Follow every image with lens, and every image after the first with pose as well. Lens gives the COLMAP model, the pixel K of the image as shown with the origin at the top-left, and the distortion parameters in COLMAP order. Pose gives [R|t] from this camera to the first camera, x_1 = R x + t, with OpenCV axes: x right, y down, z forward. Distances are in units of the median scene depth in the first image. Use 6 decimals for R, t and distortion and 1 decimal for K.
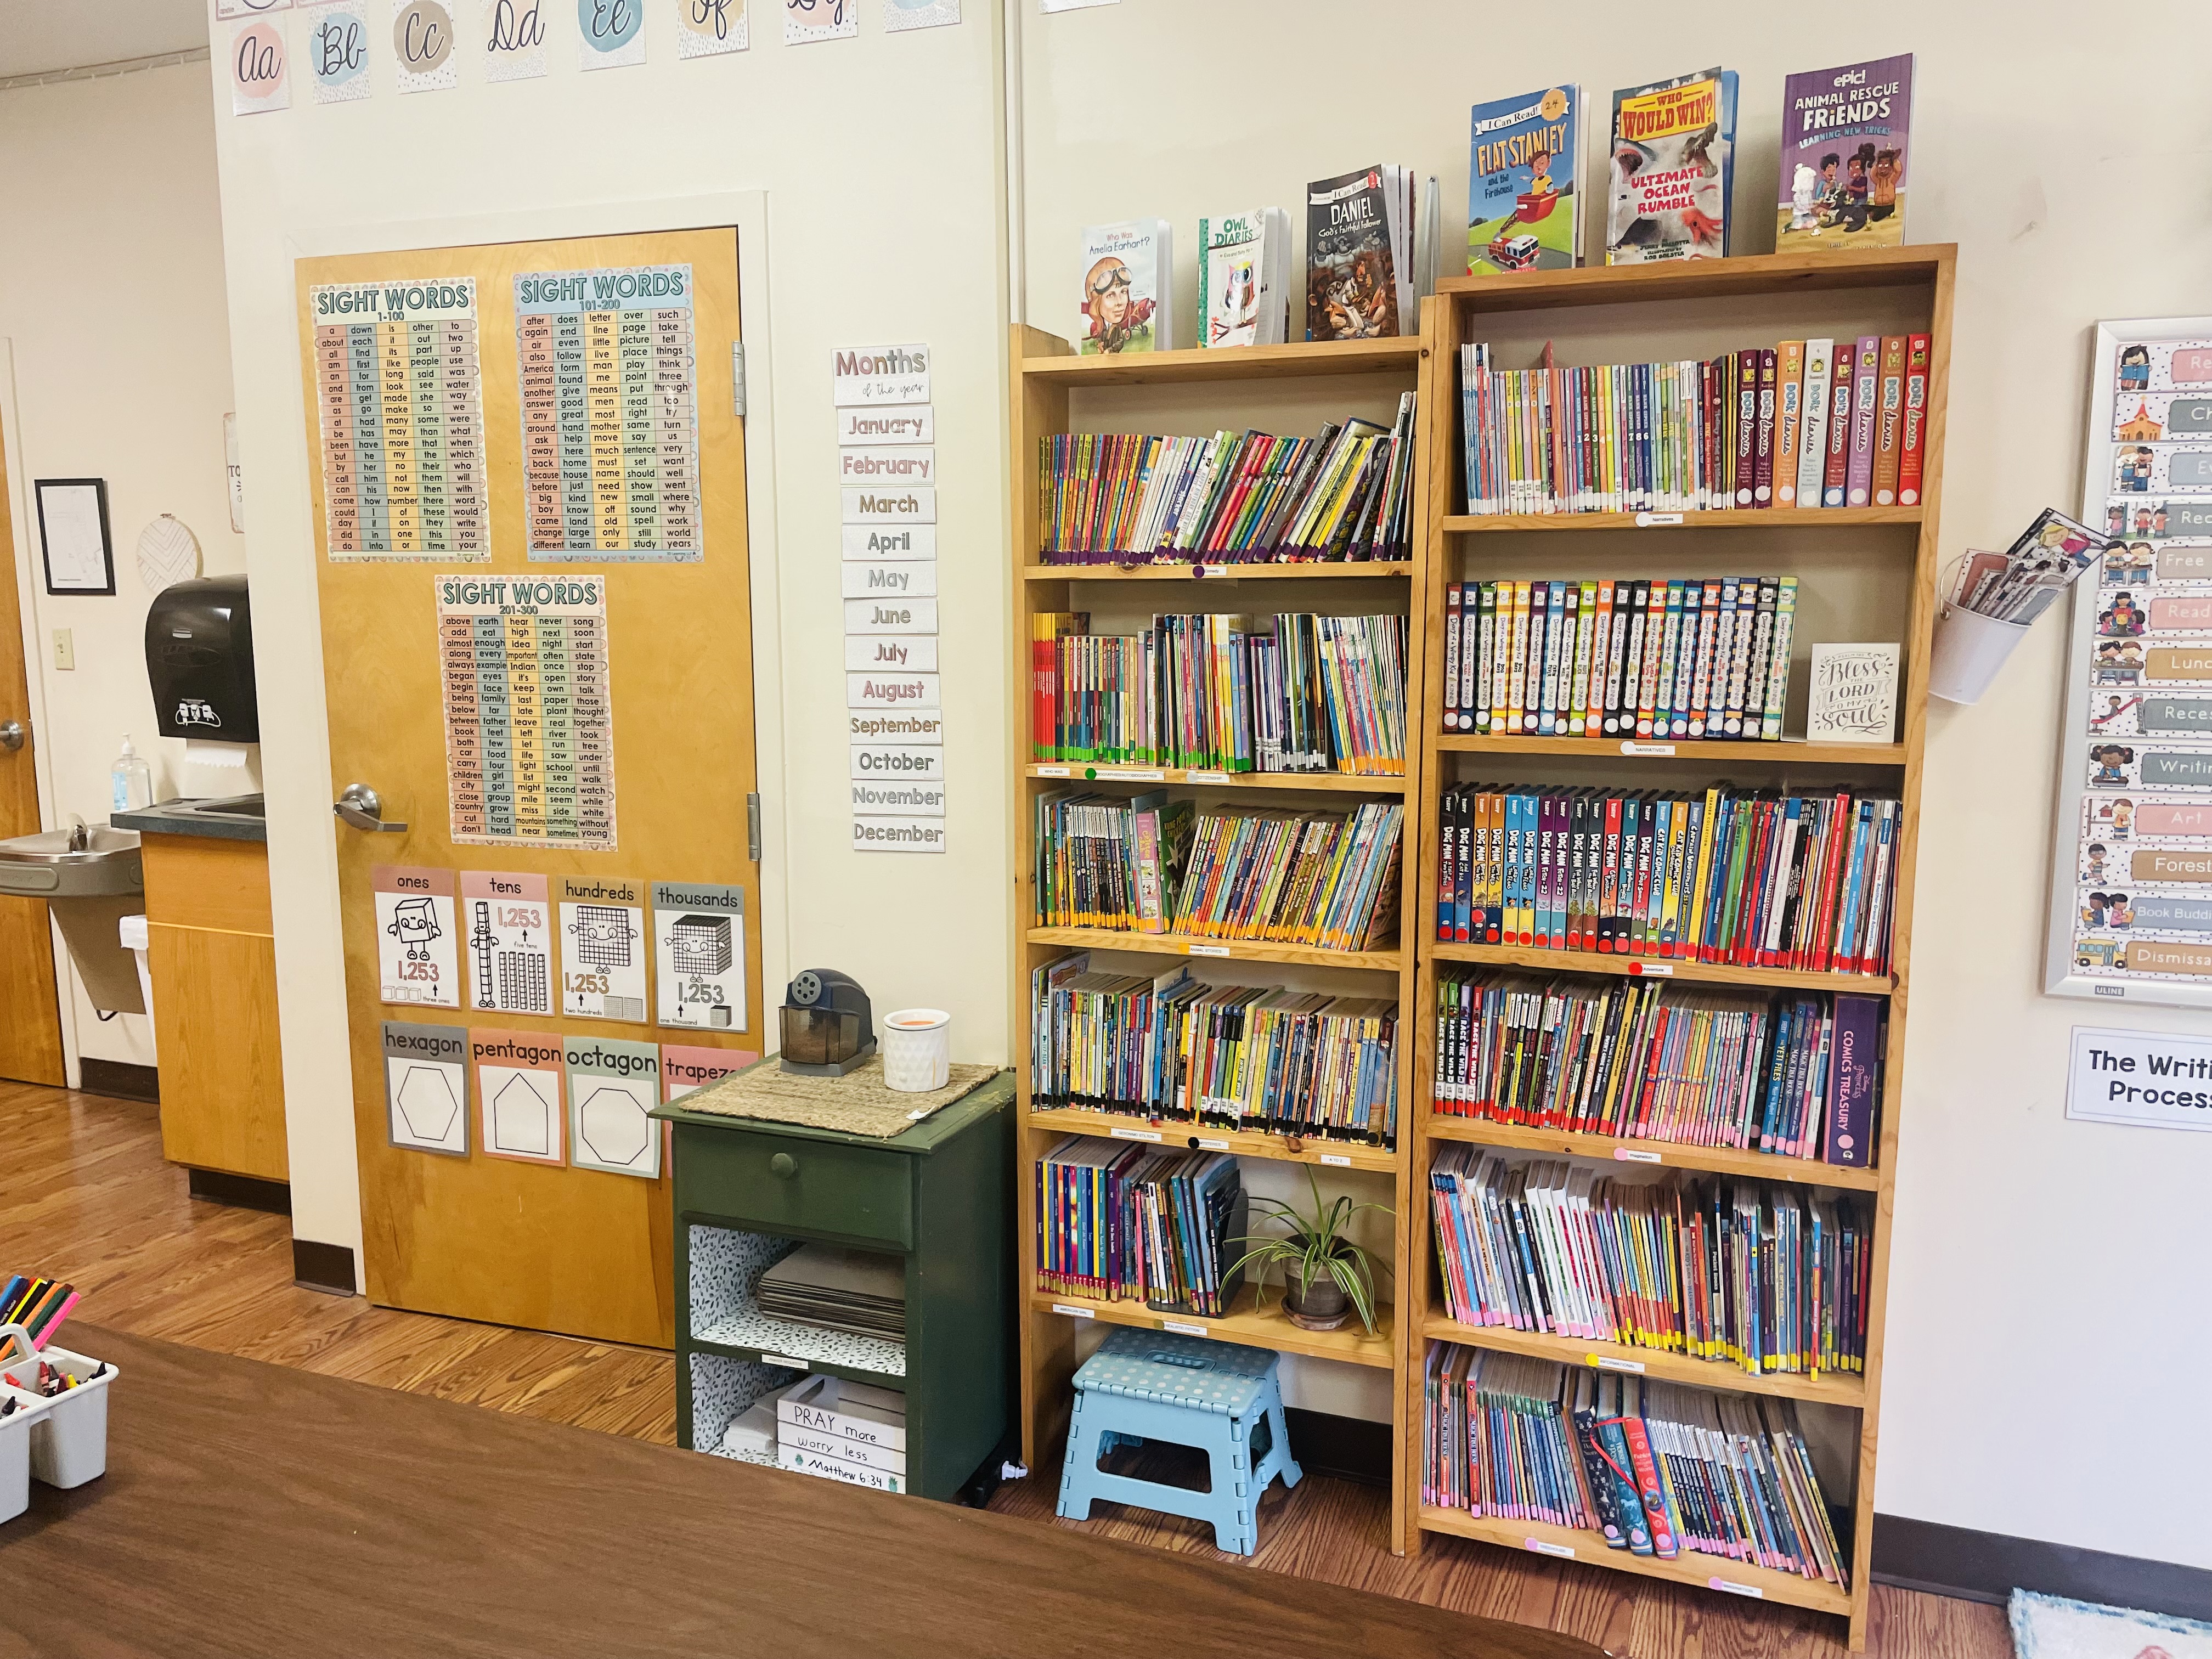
lens RADIAL K [[1670.1, 0, 1113.9], [0, 1670.1, 832.8], [0, 0, 1]] dist [0.089326, -0.111700]
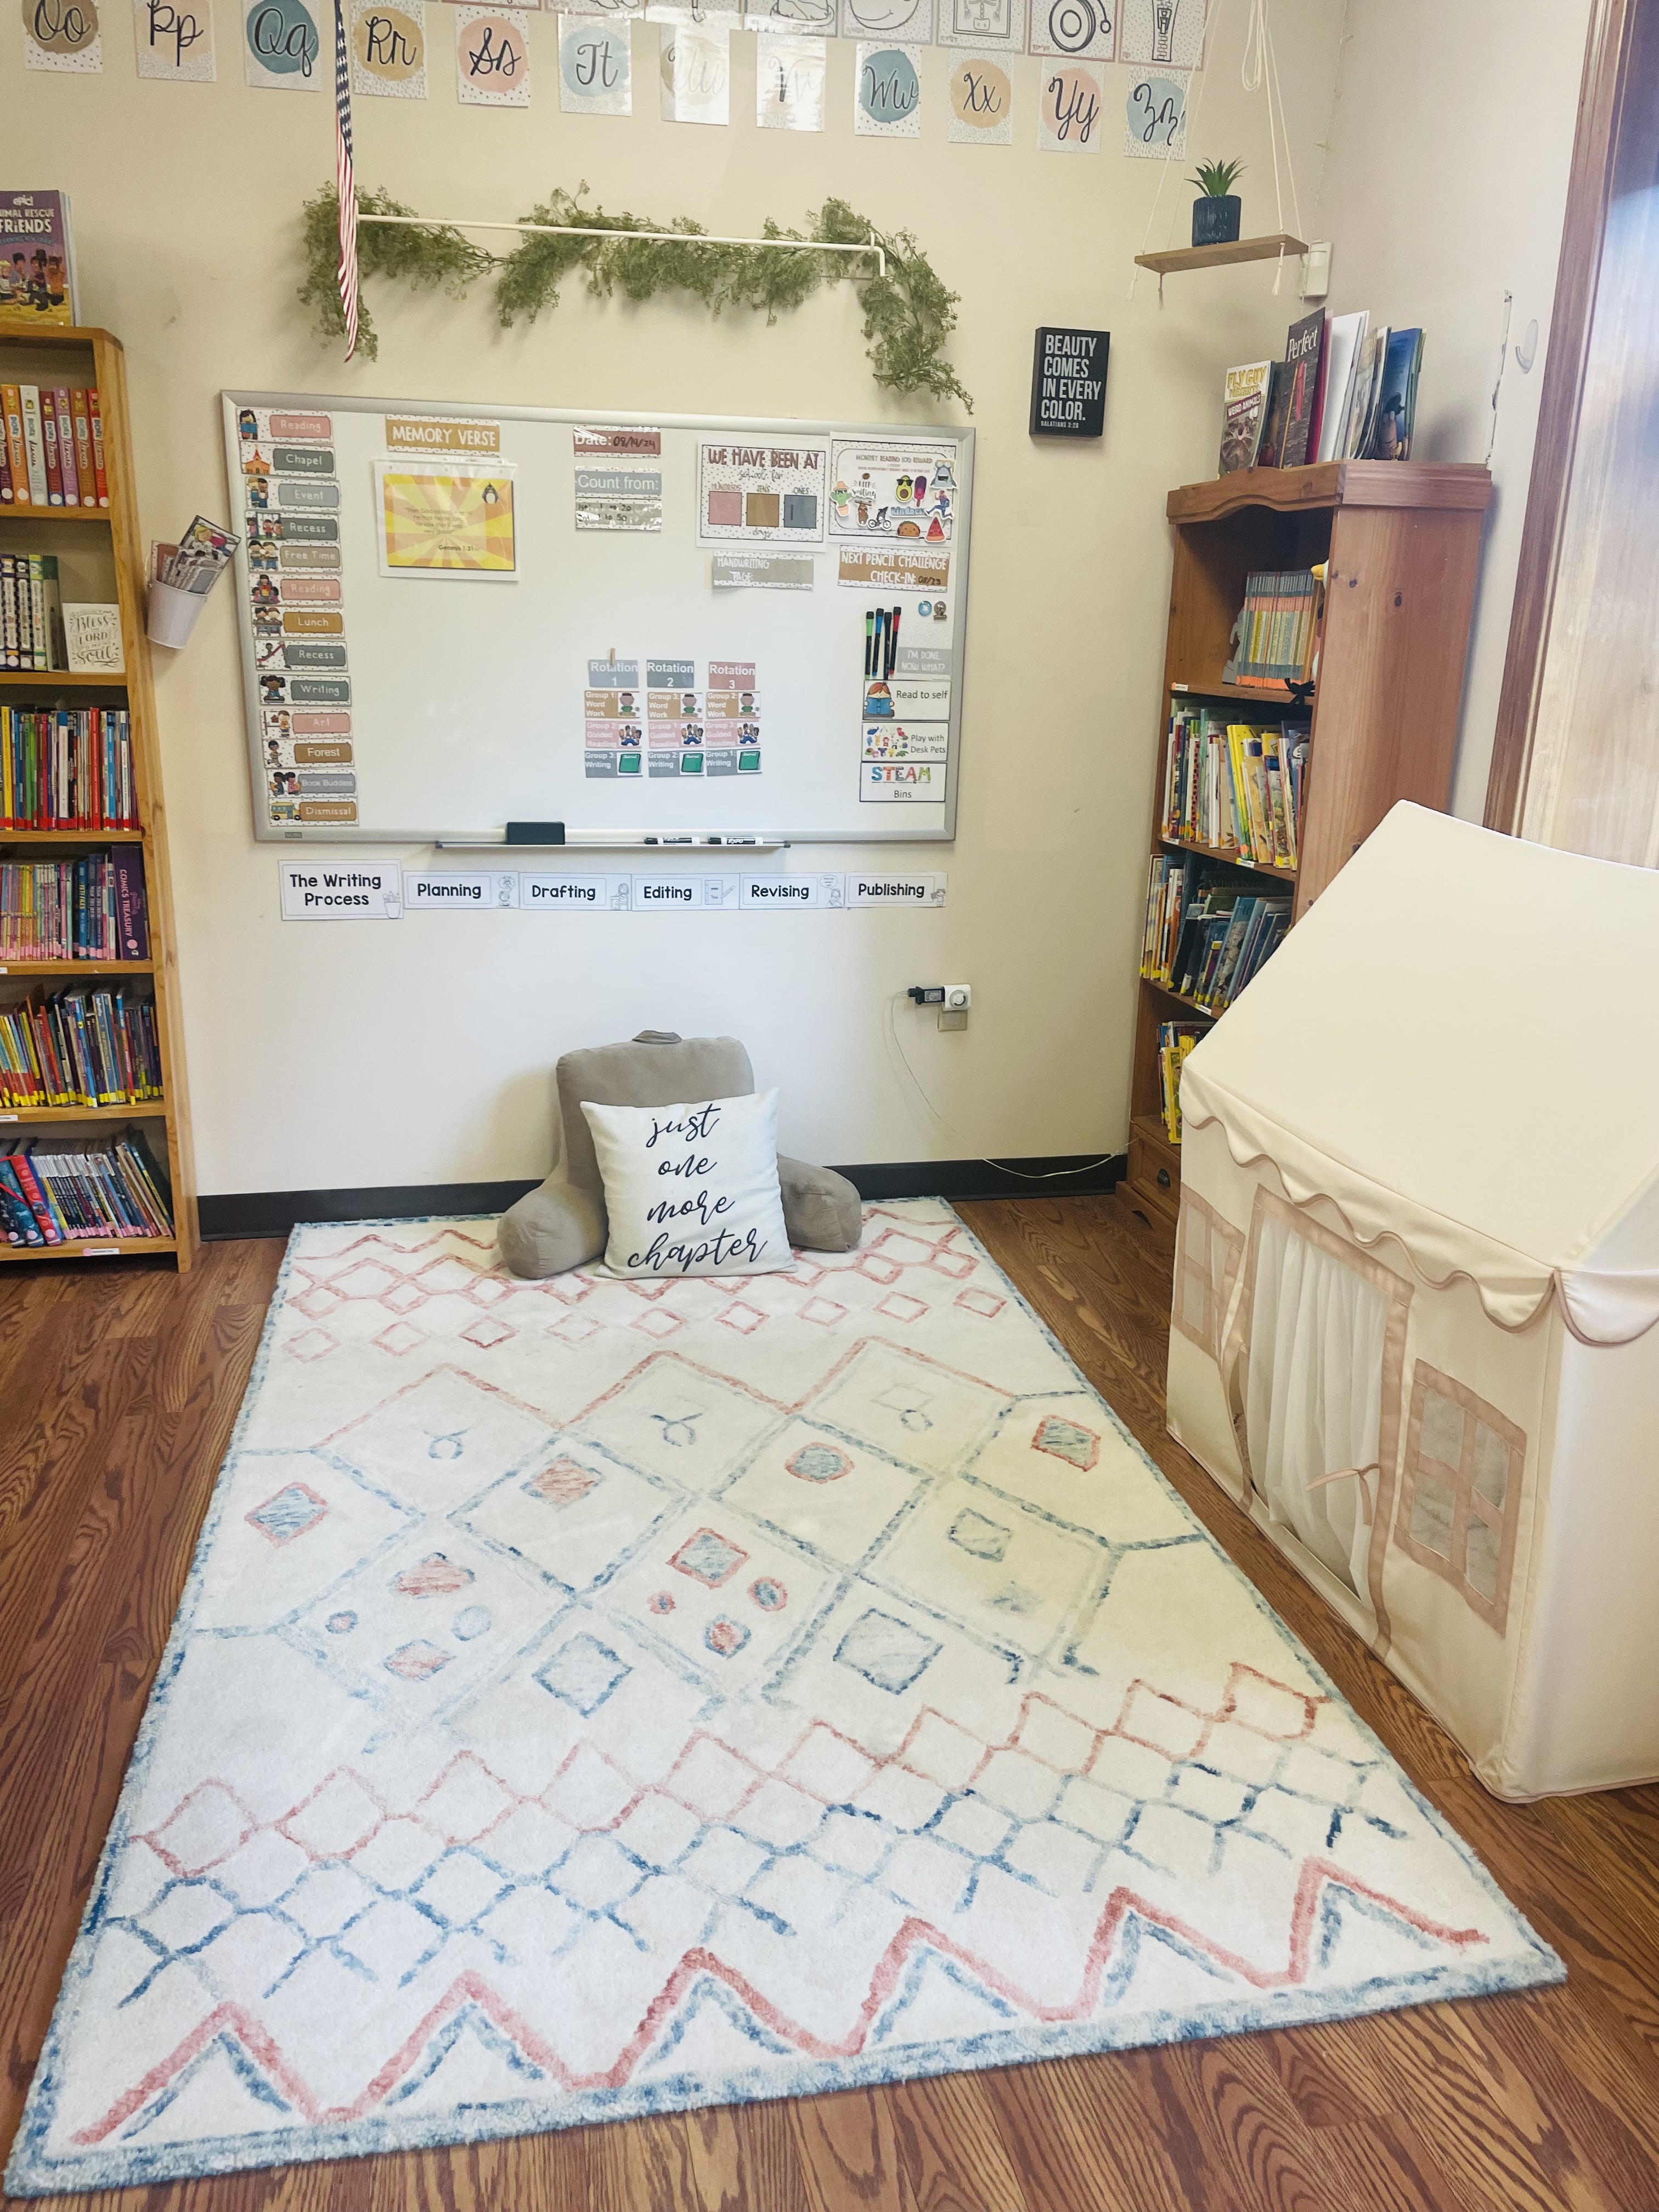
lens RADIAL K [[1670.1, 0, 811.4], [0, 1670.1, 1082.4], [0, 0, 1]] dist [0.089326, -0.111700]
pose [[0.840981, -0.127819, 0.525750, 0.120754], [0.055163, 0.986887, 0.151692, 0.098867], [-0.538245, -0.098569, 0.837005, -0.554132]]
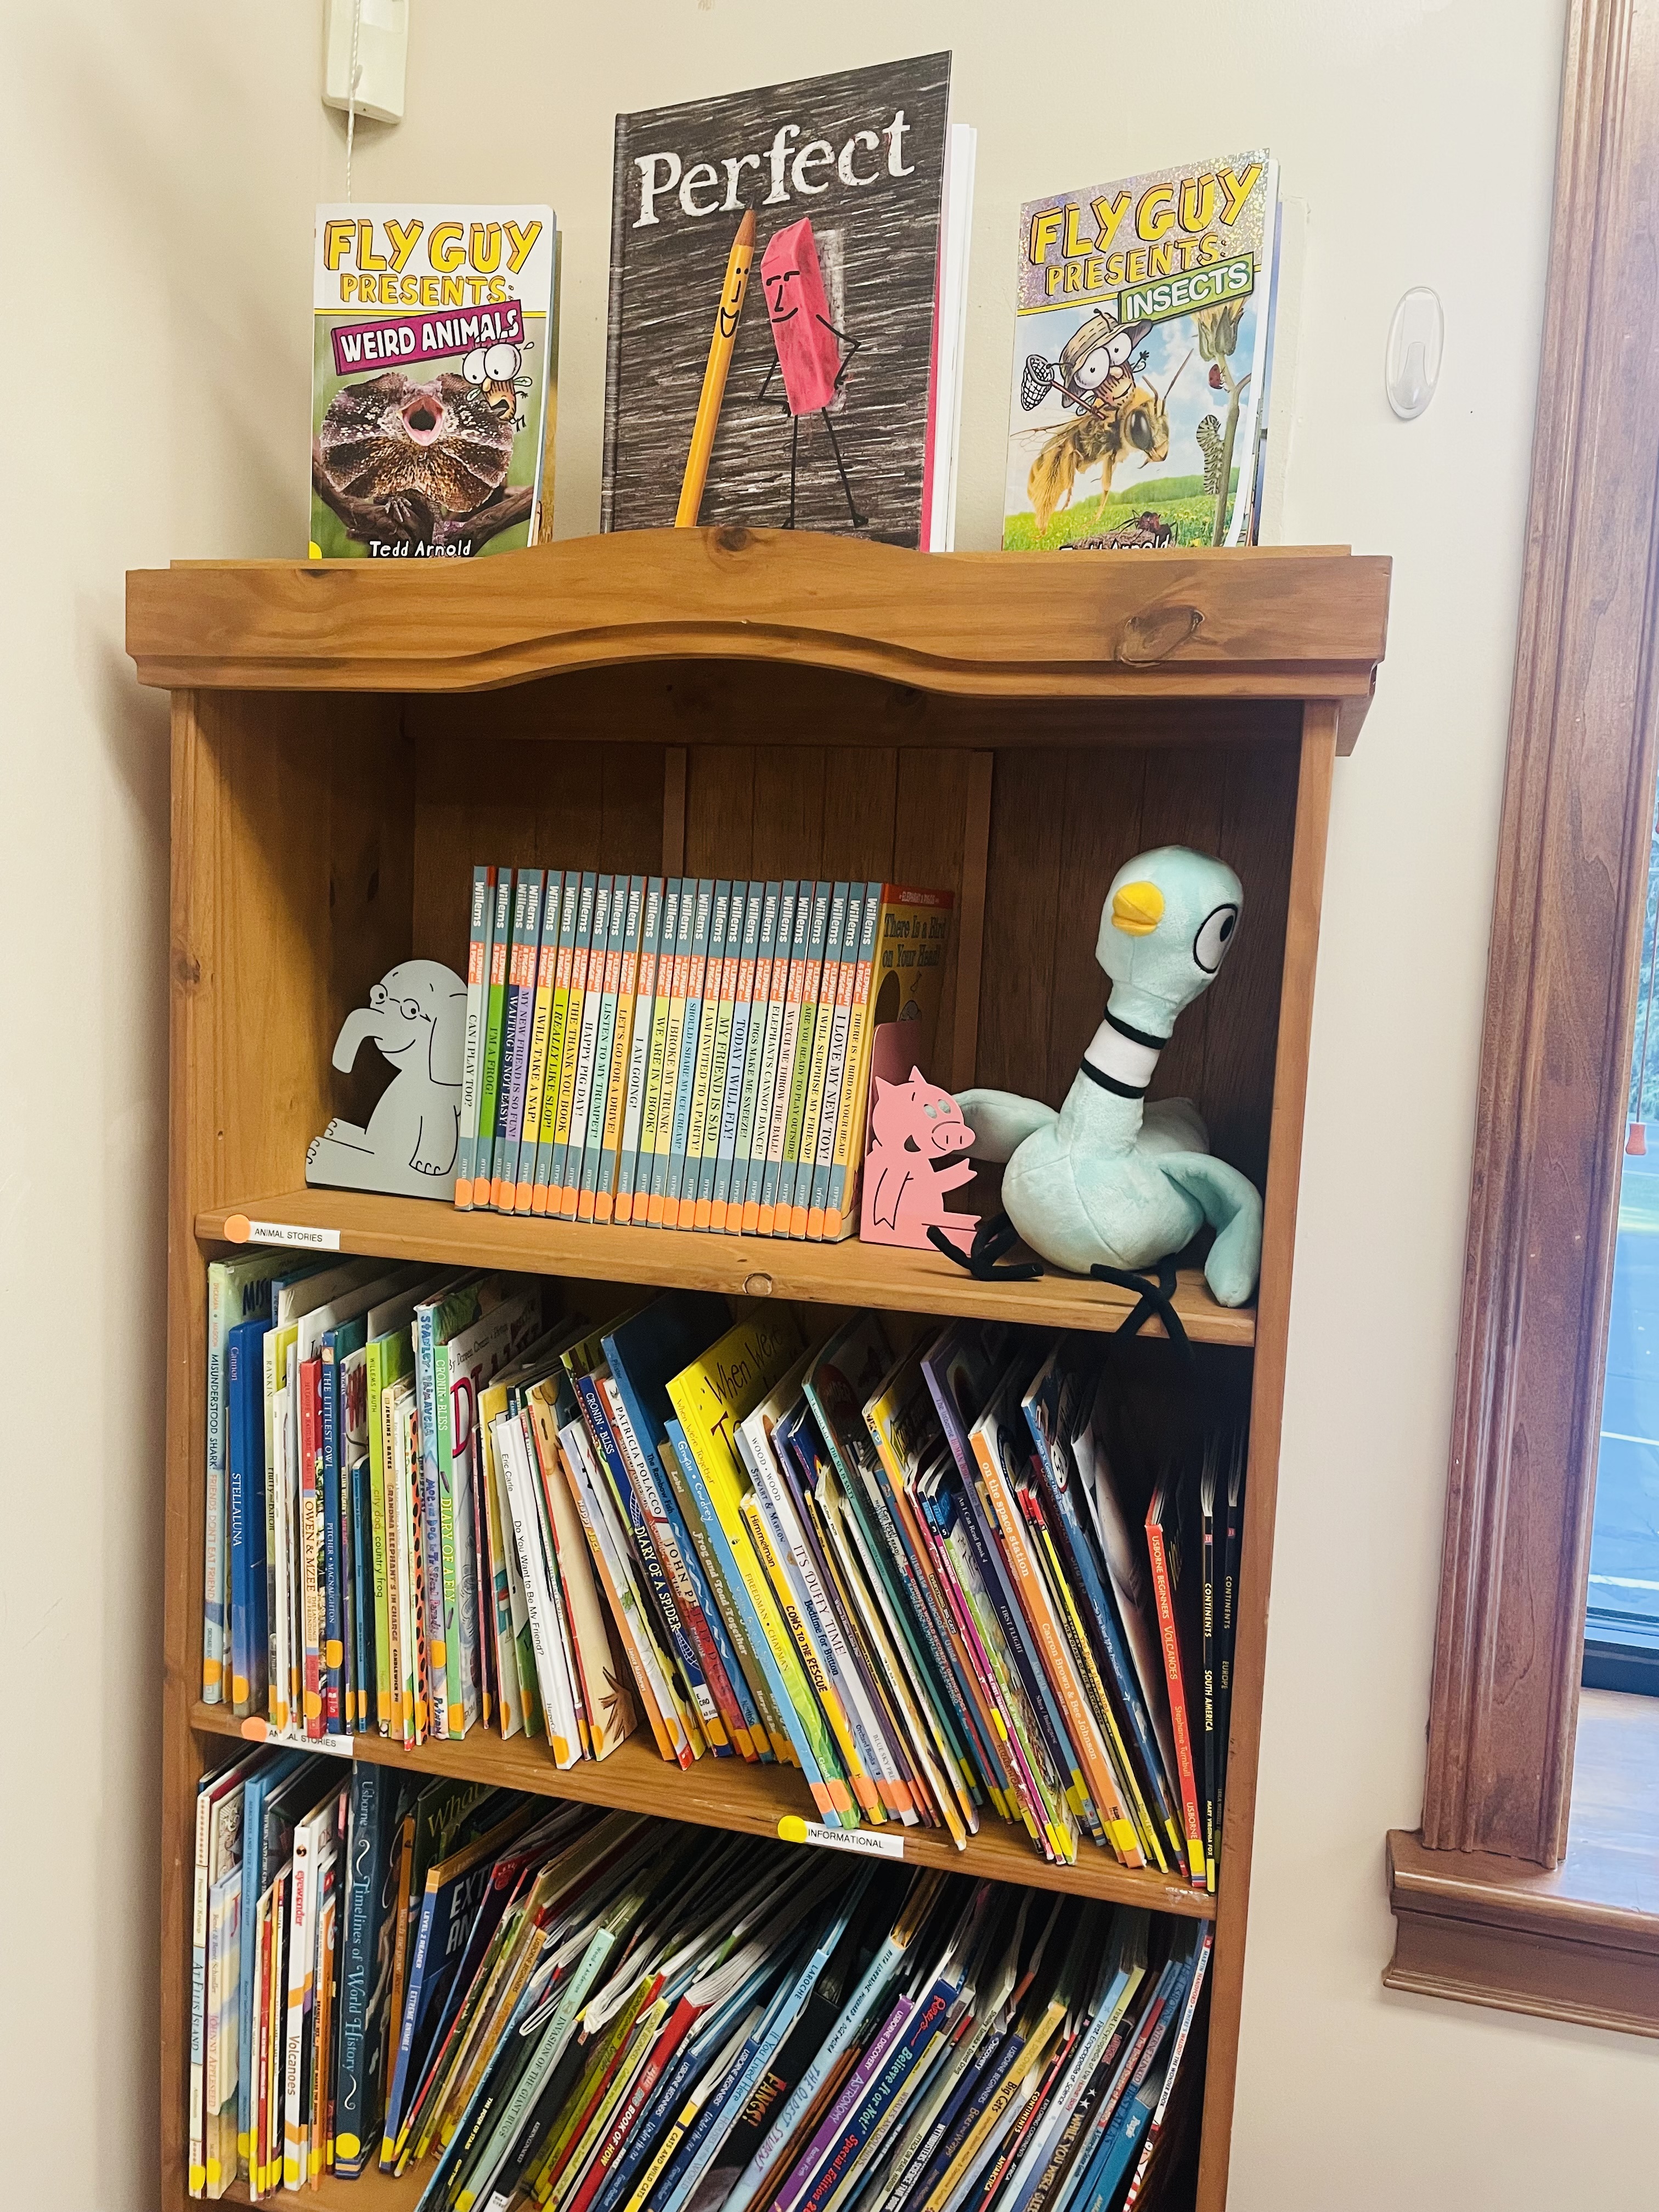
lens RADIAL K [[1670.1, 0, 835.1], [0, 1670.1, 1098.3], [0, 0, 1]] dist [0.089326, -0.111700]
pose [[-0.097712, -0.107411, 0.989401, 0.794319], [0.096335, 0.988469, 0.116824, -0.076195], [-0.990541, 0.106729, -0.086238, 0.459809]]
